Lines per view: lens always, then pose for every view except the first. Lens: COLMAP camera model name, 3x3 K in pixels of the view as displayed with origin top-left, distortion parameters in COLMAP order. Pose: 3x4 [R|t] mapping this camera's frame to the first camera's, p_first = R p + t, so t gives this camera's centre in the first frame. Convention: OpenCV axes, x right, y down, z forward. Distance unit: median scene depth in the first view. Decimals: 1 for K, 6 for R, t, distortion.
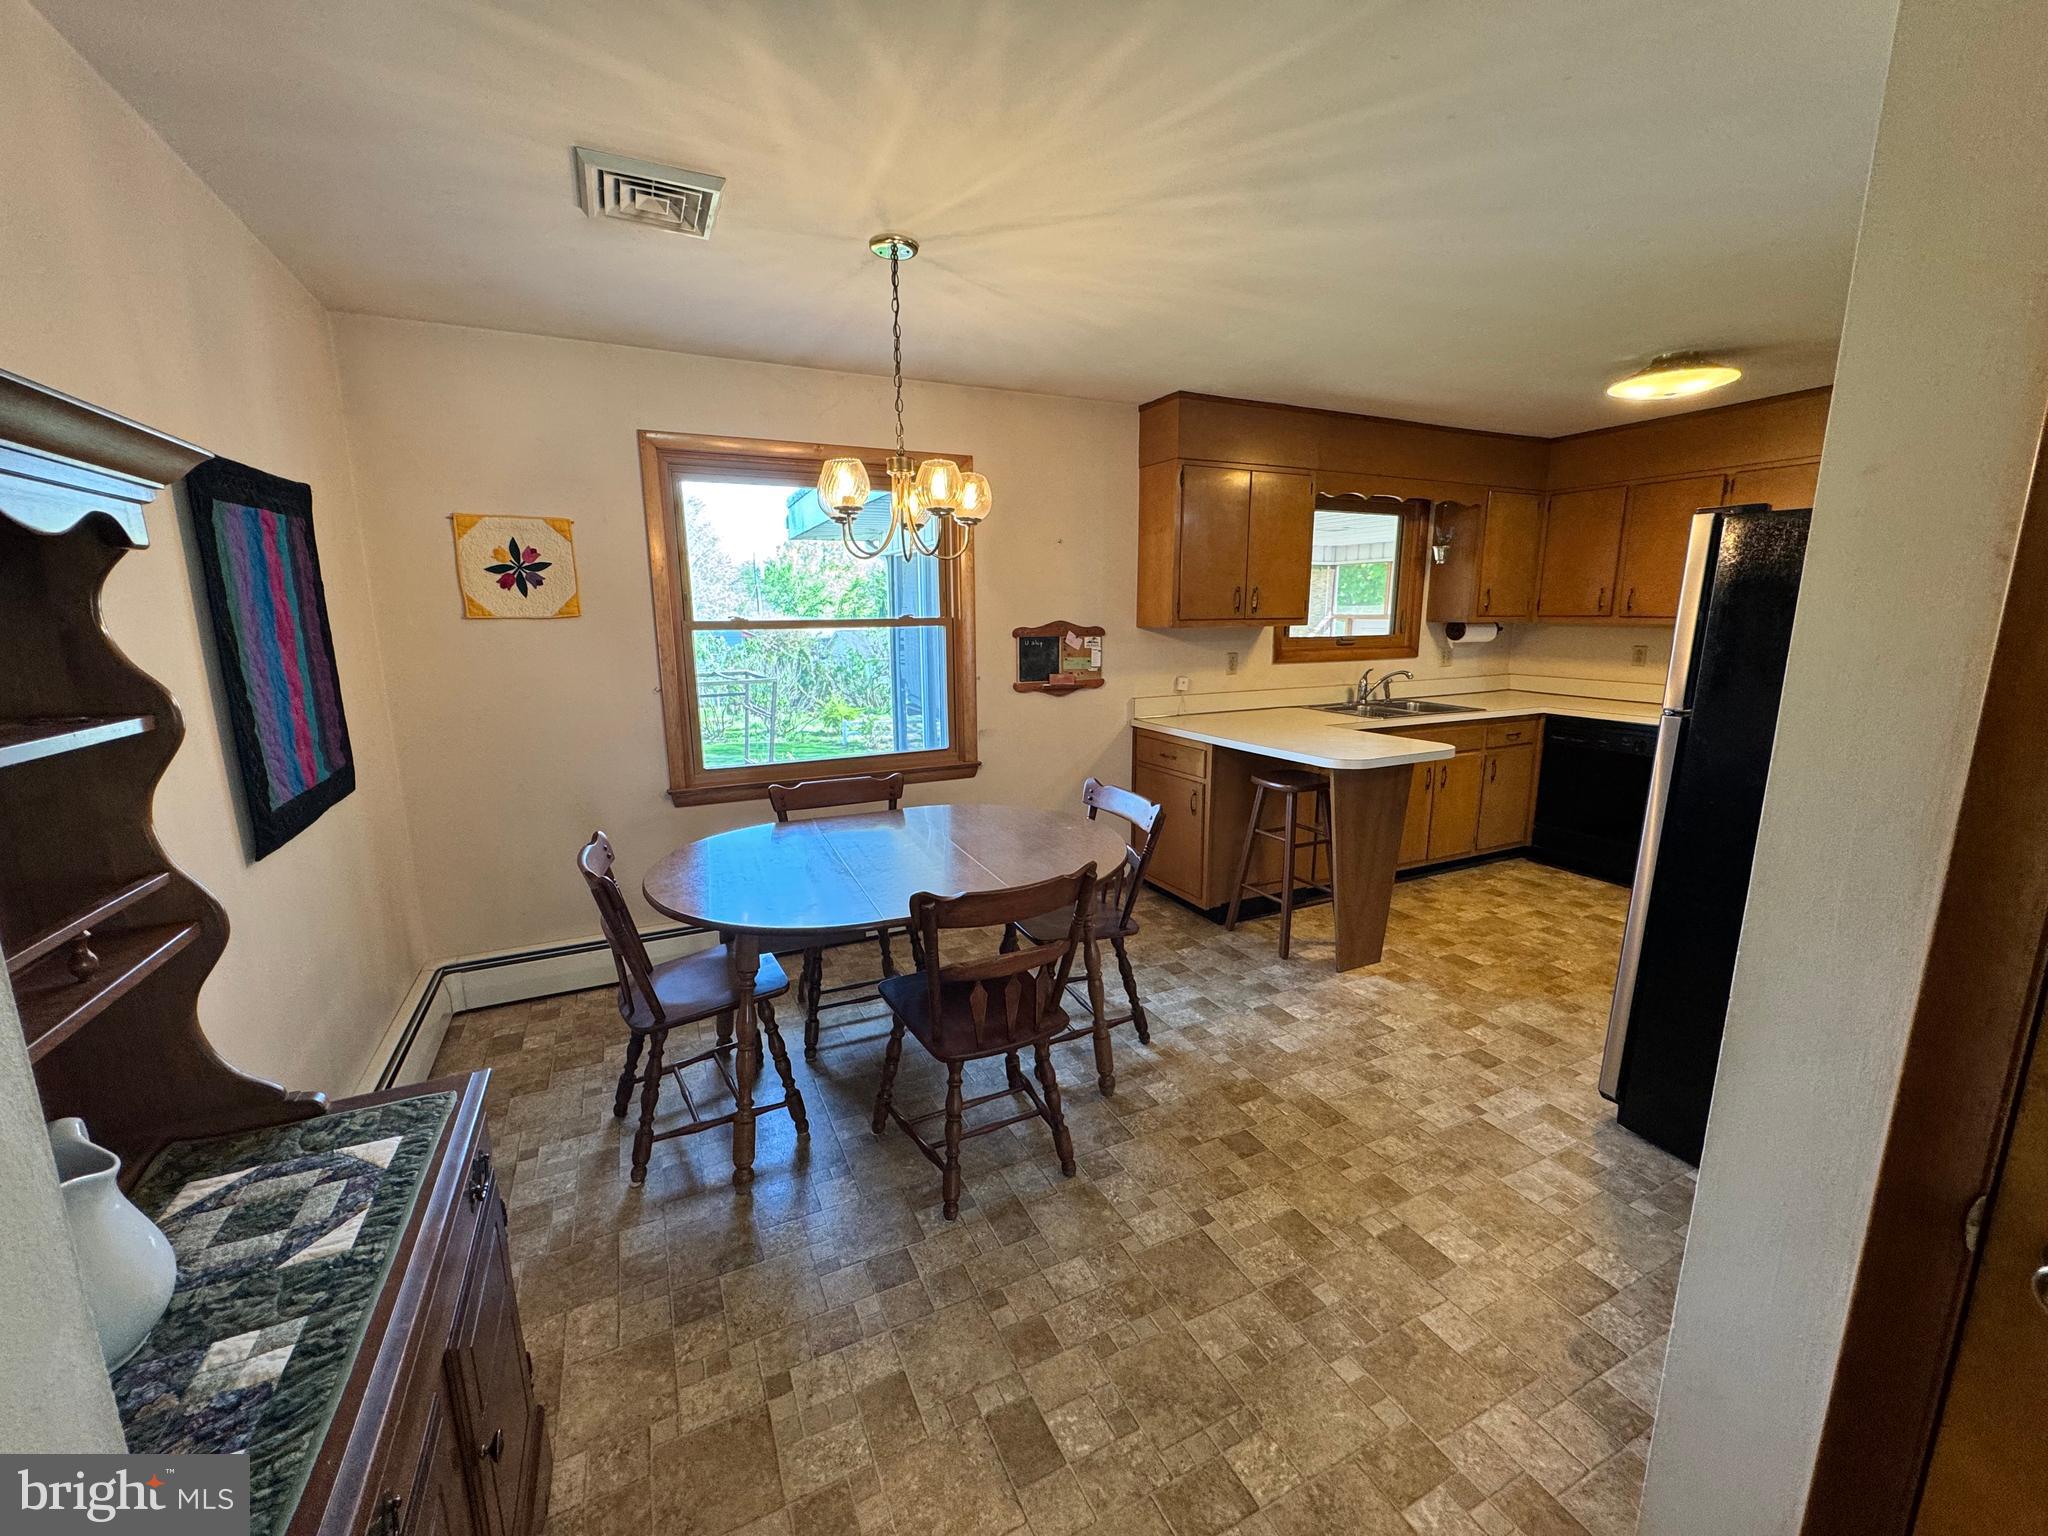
lens RADIAL K [[820.1, 0, 1024.0], [0, 820.1, 768.0], [0, 0, 1]] dist [-0.002680, -0.000130]
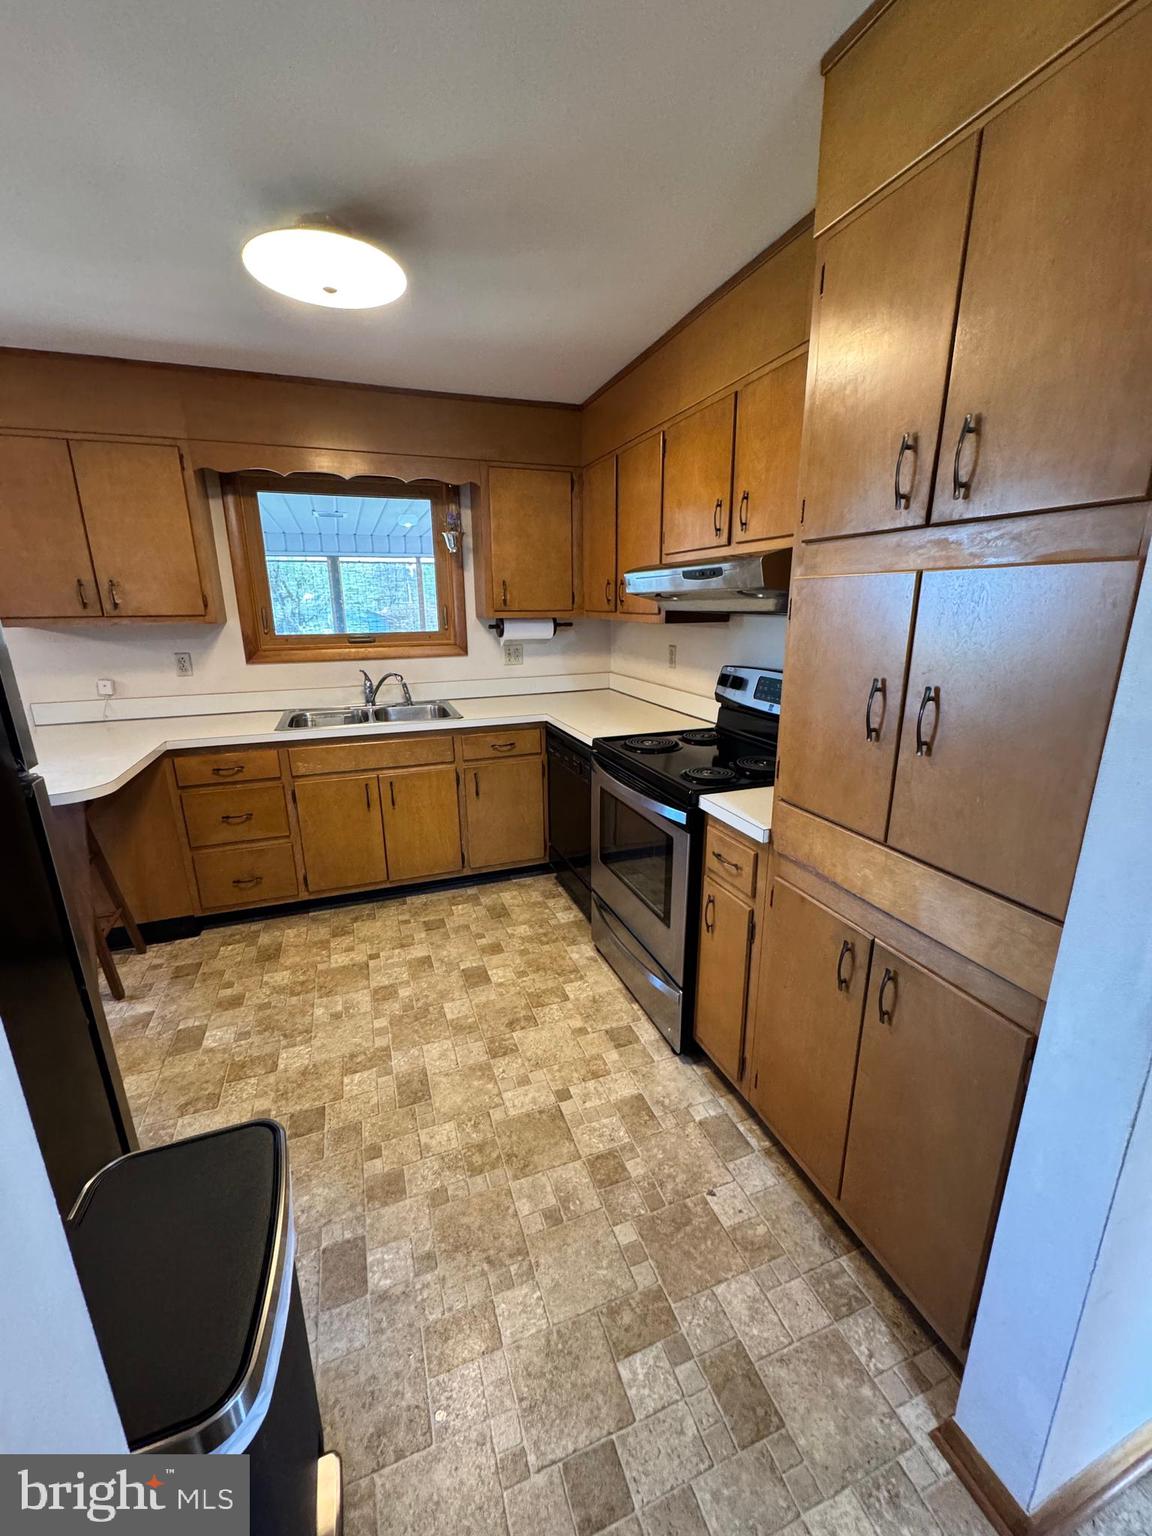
lens RADIAL K [[600.4, 0, 604.6], [0, 600.4, 798.3], [0, 0, 1]] dist [0.013262, 0.000203]
pose [[0.995949, 0.031807, -0.084103, 0.489358], [-0.019509, 0.989502, 0.143198, -0.053042], [0.087775, -0.140977, 0.986114, 0.221100]]
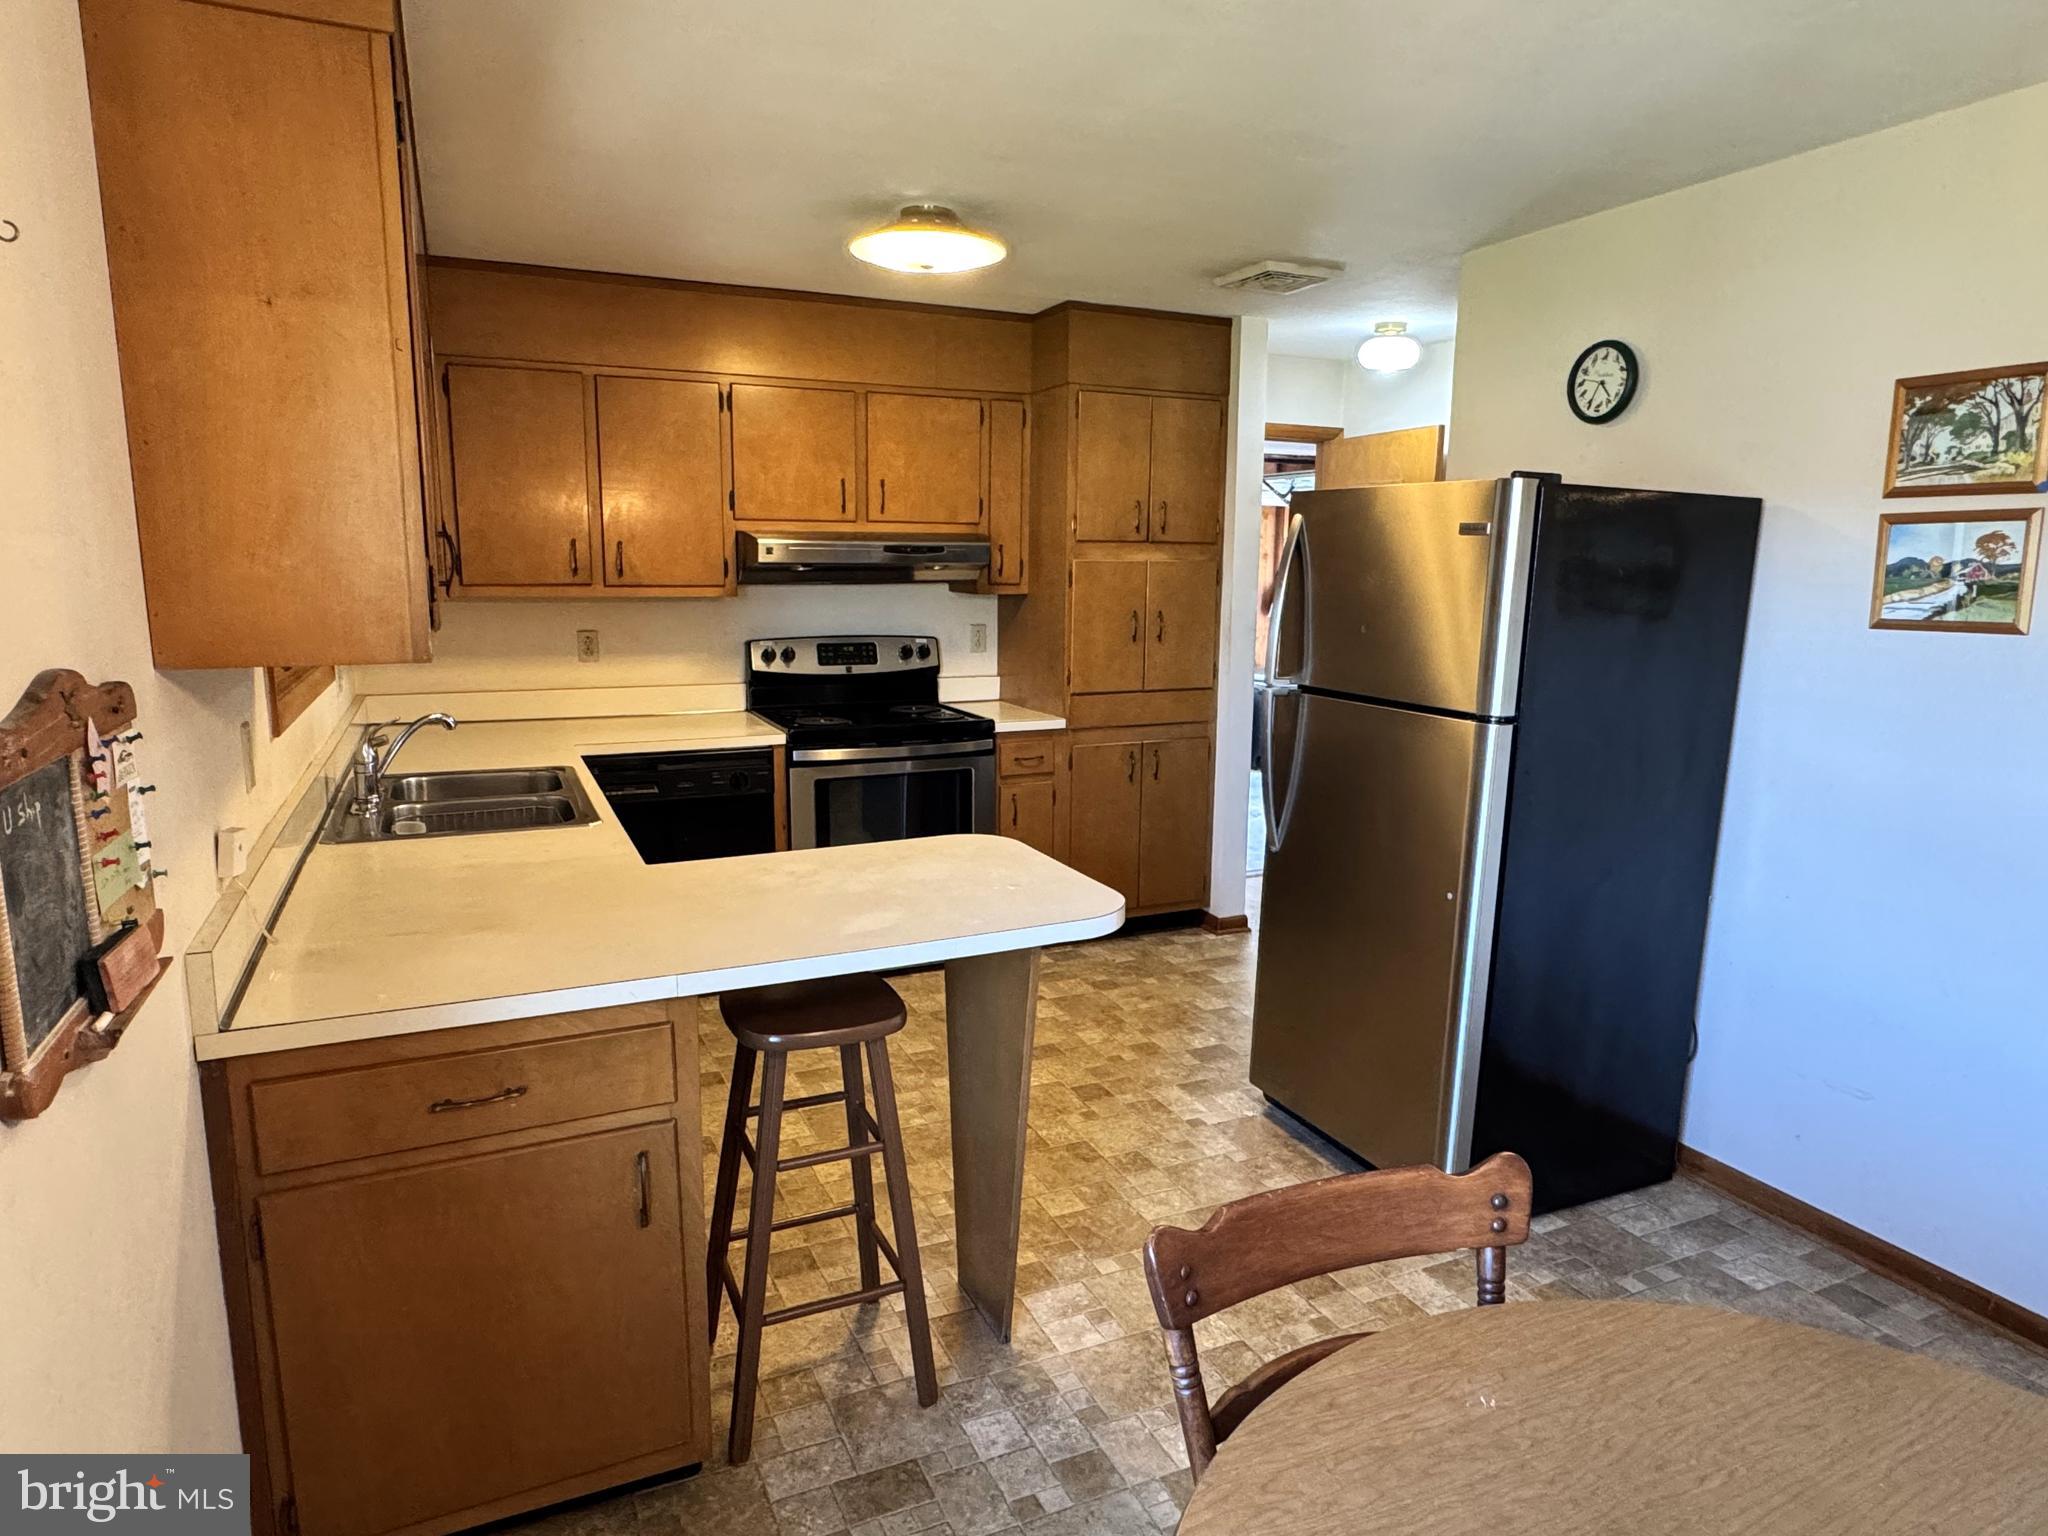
lens RADIAL K [[1216.0, 0, 1024.0], [0, 1216.0, 768.0], [0, 0, 1]] dist [-0.003728, -0.001121]
pose [[0.033558, -0.167039, 0.985379, -0.123538], [0.178717, 0.971046, 0.158523, -0.089355], [-0.983328, 0.170785, 0.062439, 0.417663]]
